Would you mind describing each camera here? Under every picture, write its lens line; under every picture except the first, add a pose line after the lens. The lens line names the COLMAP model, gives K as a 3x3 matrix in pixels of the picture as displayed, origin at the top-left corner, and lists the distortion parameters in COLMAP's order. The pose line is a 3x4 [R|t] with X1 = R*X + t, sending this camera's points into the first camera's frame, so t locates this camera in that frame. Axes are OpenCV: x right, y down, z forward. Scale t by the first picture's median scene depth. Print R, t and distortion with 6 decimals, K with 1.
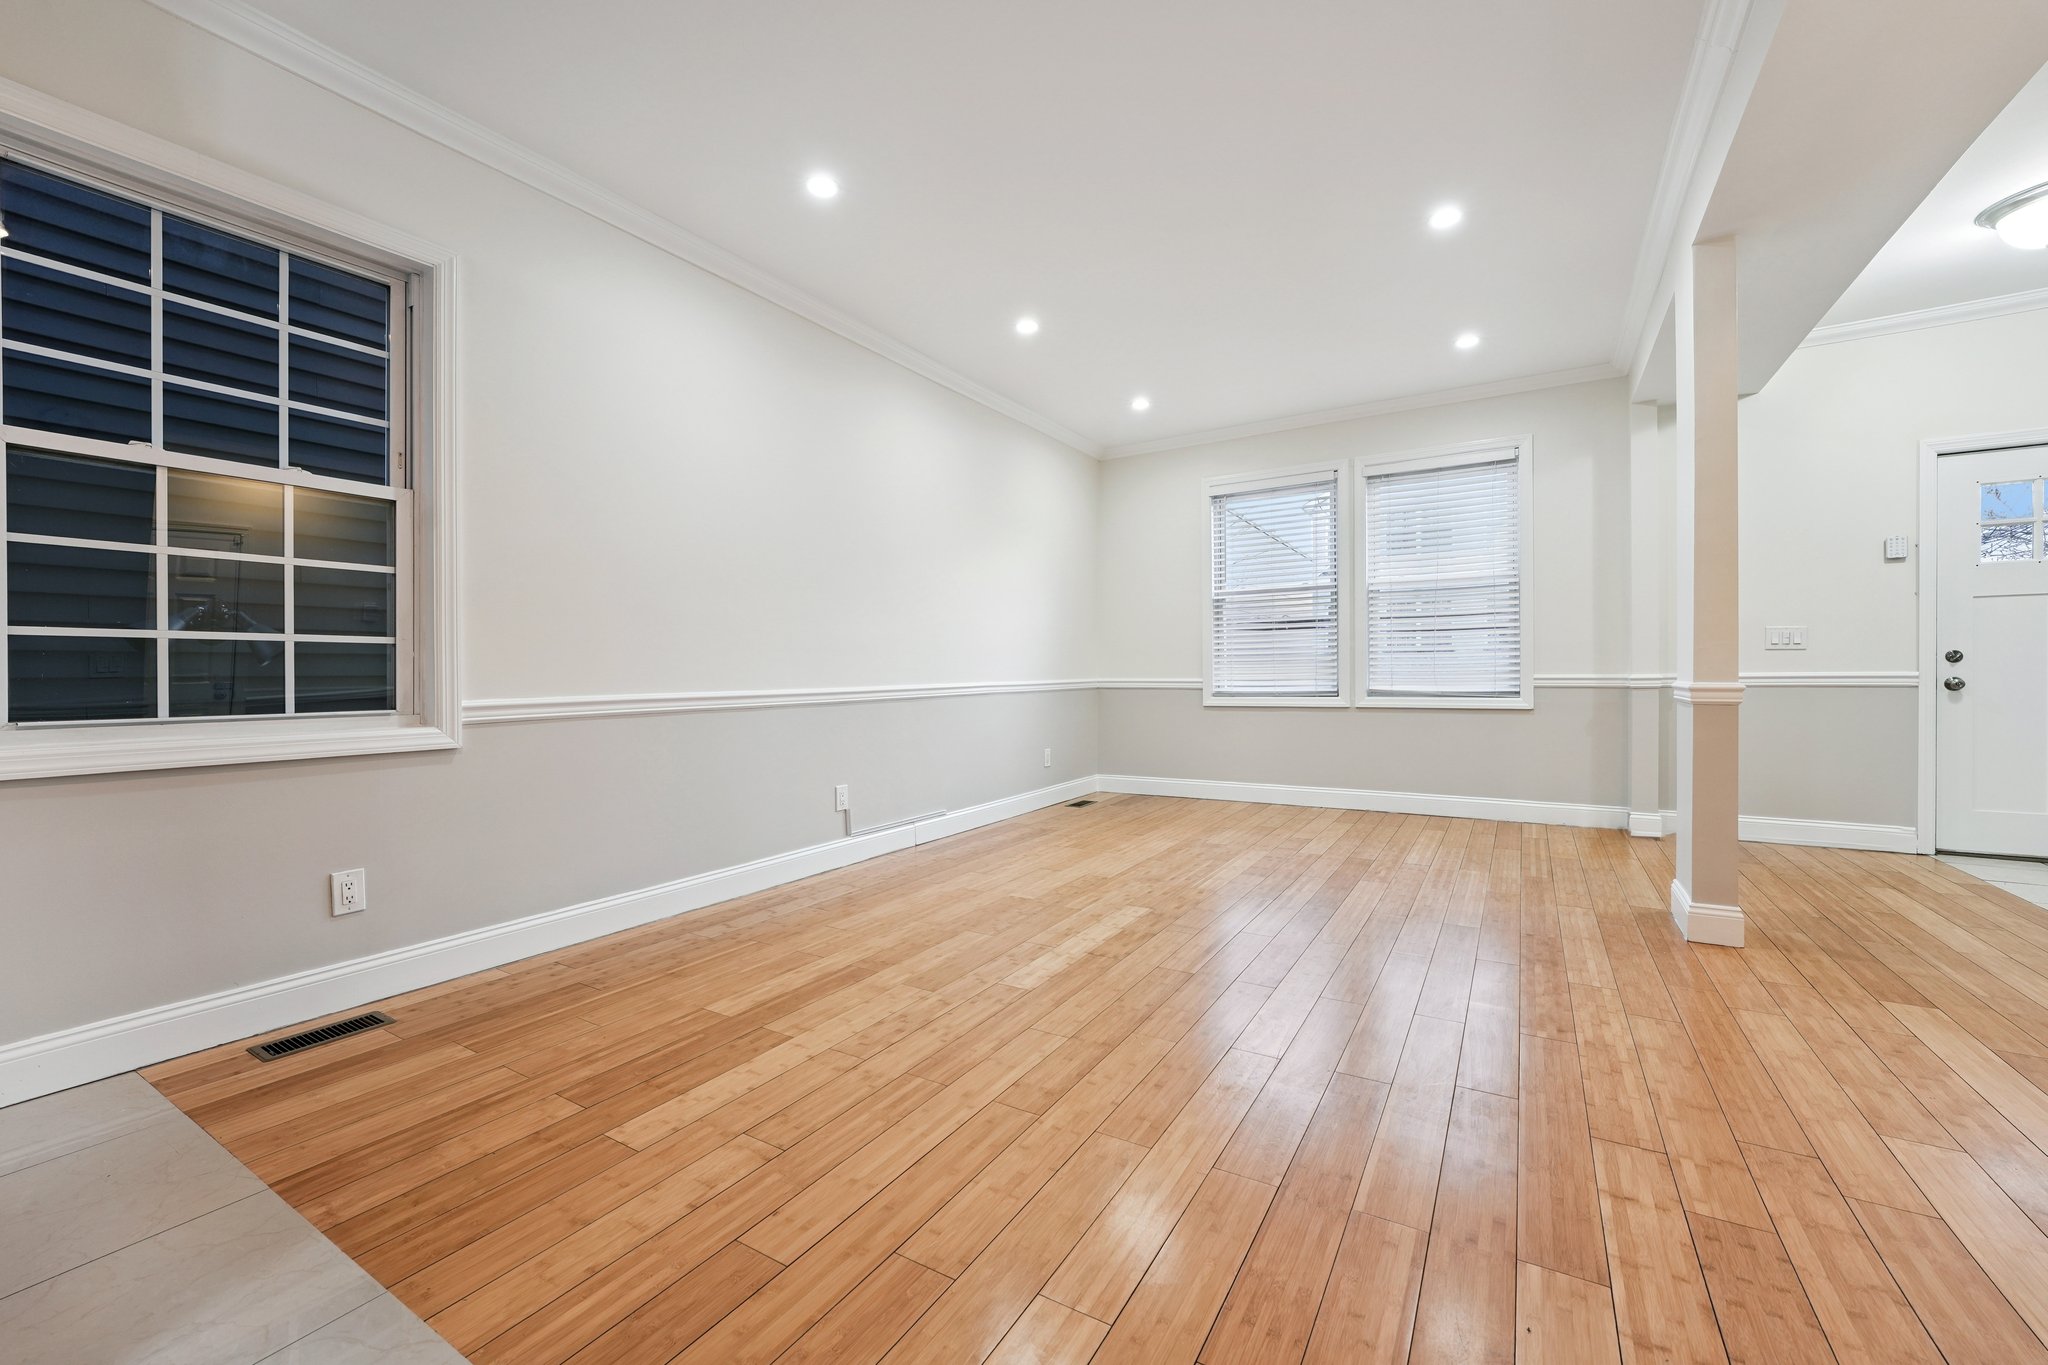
lens RADIAL K [[828.7, 0, 1023.6], [0, 828.7, 691.9], [0, 0, 1]] dist [-0.012982, 0.003243]
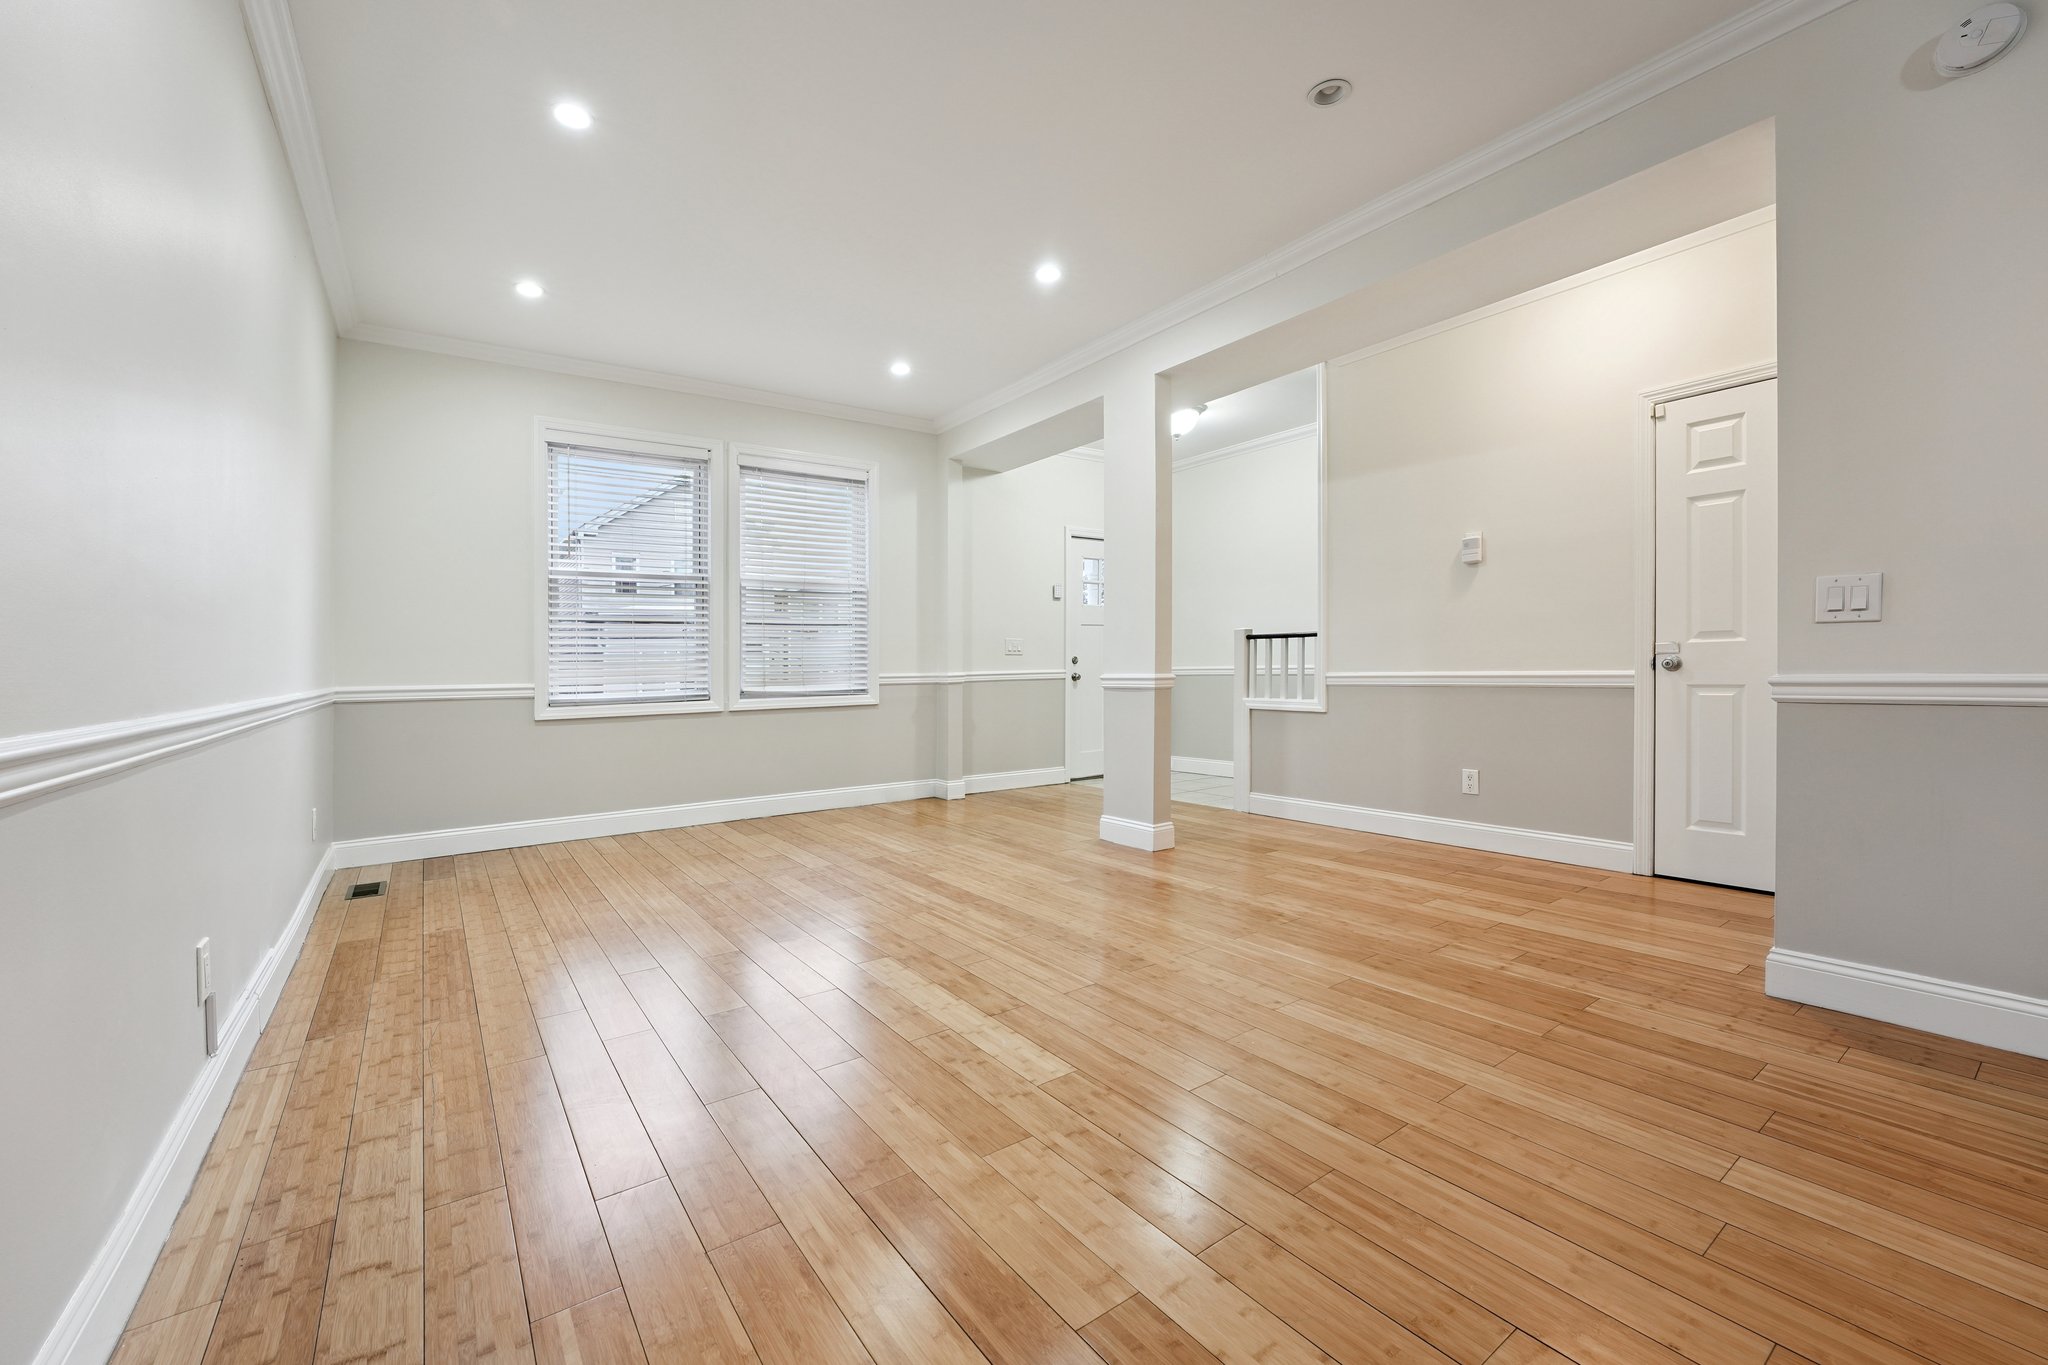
lens RADIAL K [[828.7, 0, 1031.5], [0, 828.7, 689.9], [0, 0, 1]] dist [-0.012982, 0.003243]
pose [[0.382560, -0.023286, 0.923637, -0.559970], [0.034315, 0.999351, 0.010982, -0.006629], [-0.923293, 0.027494, 0.383110, 0.566636]]
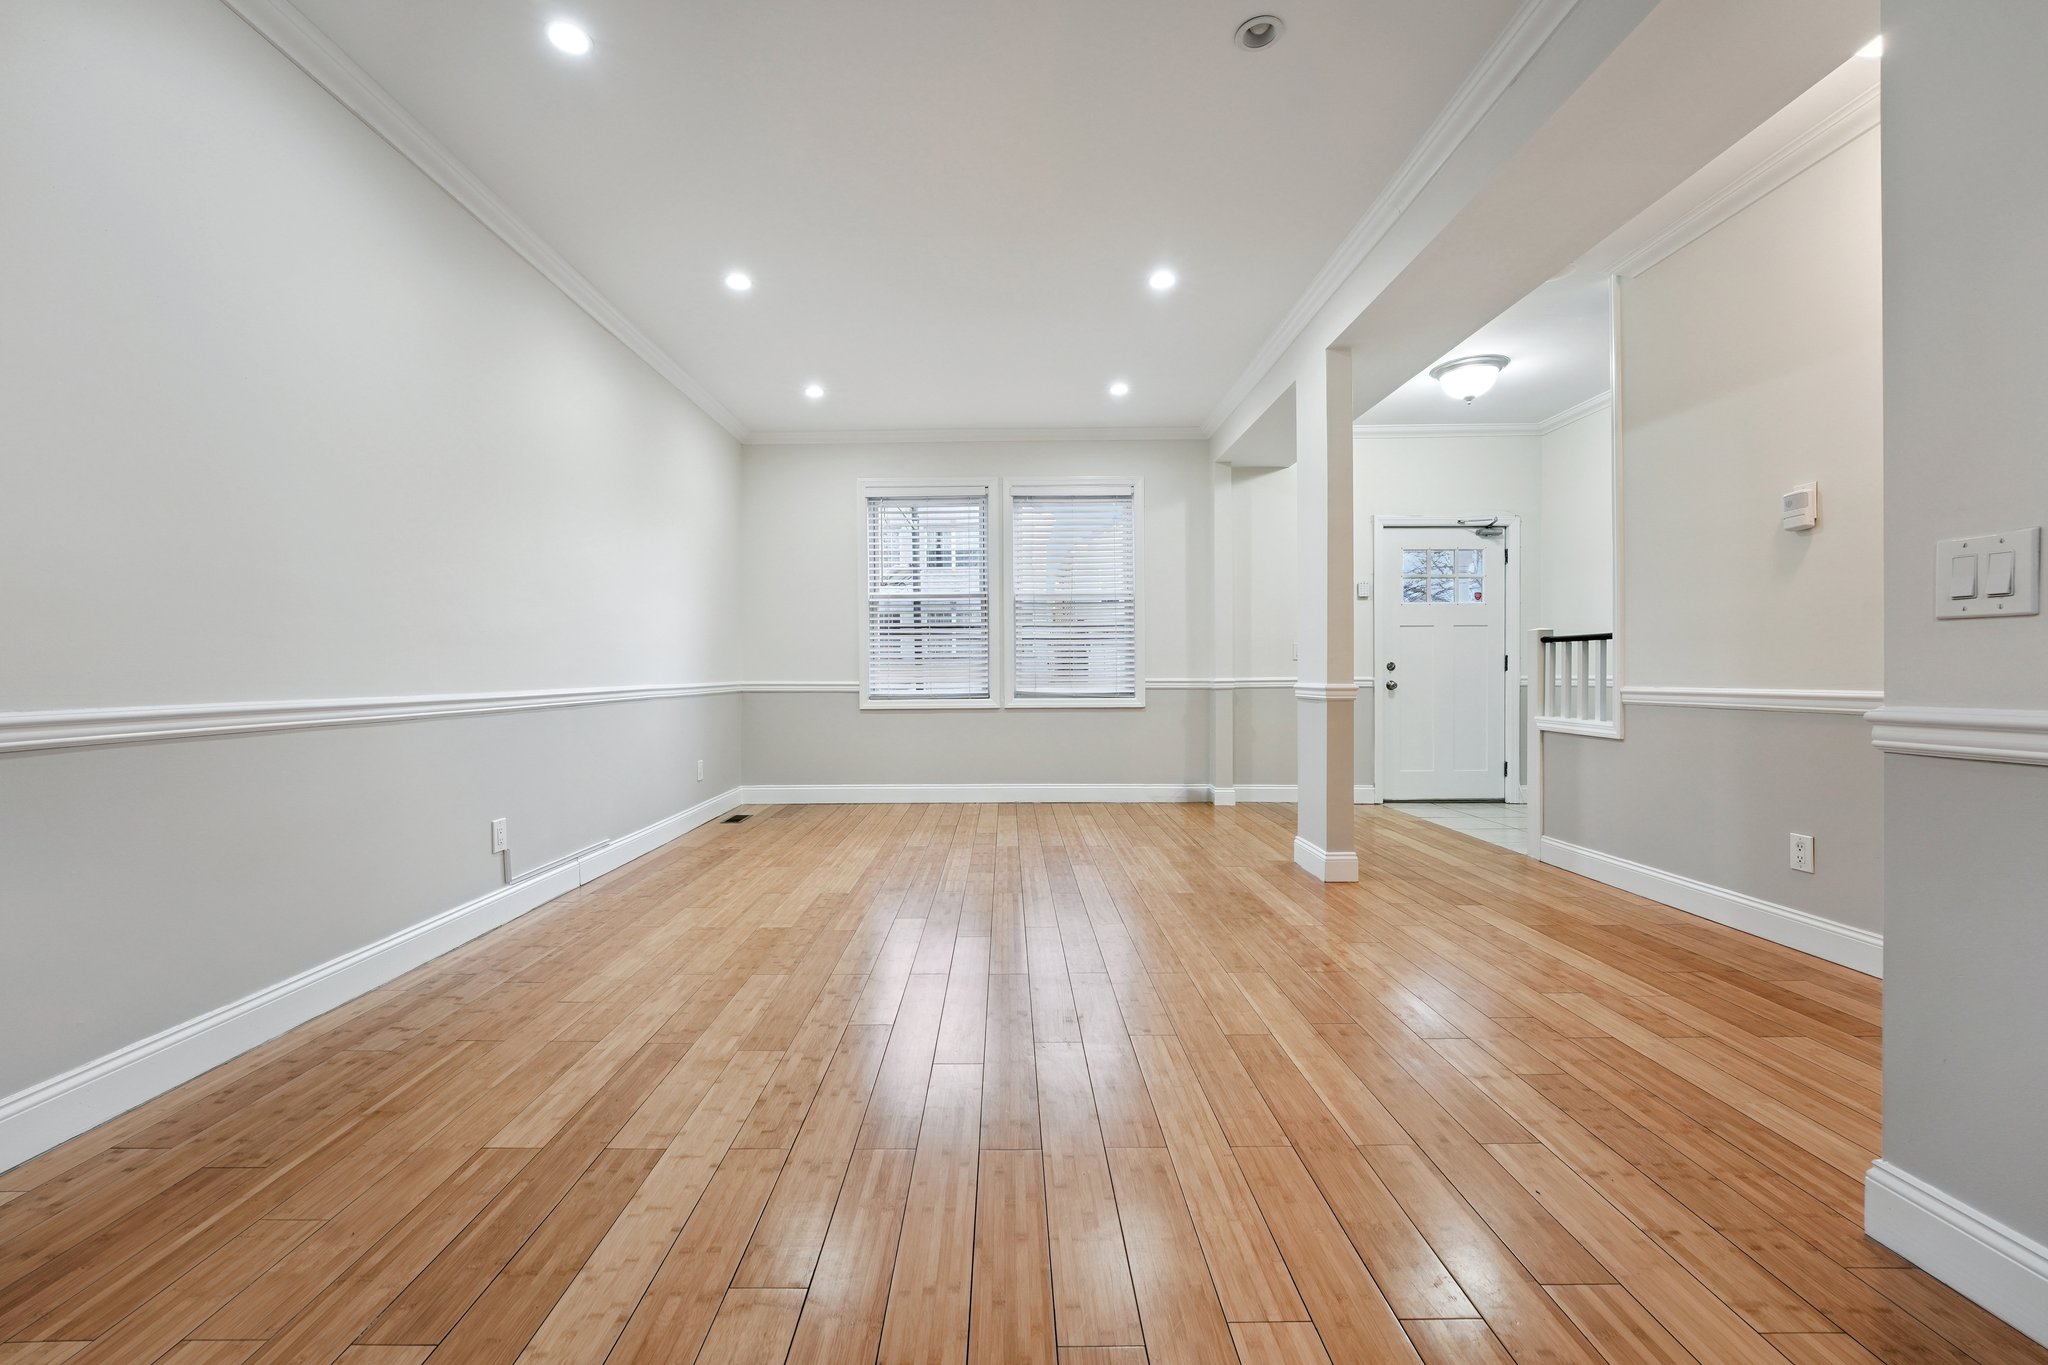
lens RADIAL K [[828.7, 0, 1007.9], [0, 828.7, 695.1], [0, 0, 1]] dist [-0.012982, 0.003243]
pose [[0.854101, -0.007401, 0.520054, -0.272128], [0.007851, 0.999968, 0.001336, 0.000146], [-0.520047, 0.002942, 0.854132, 0.124515]]
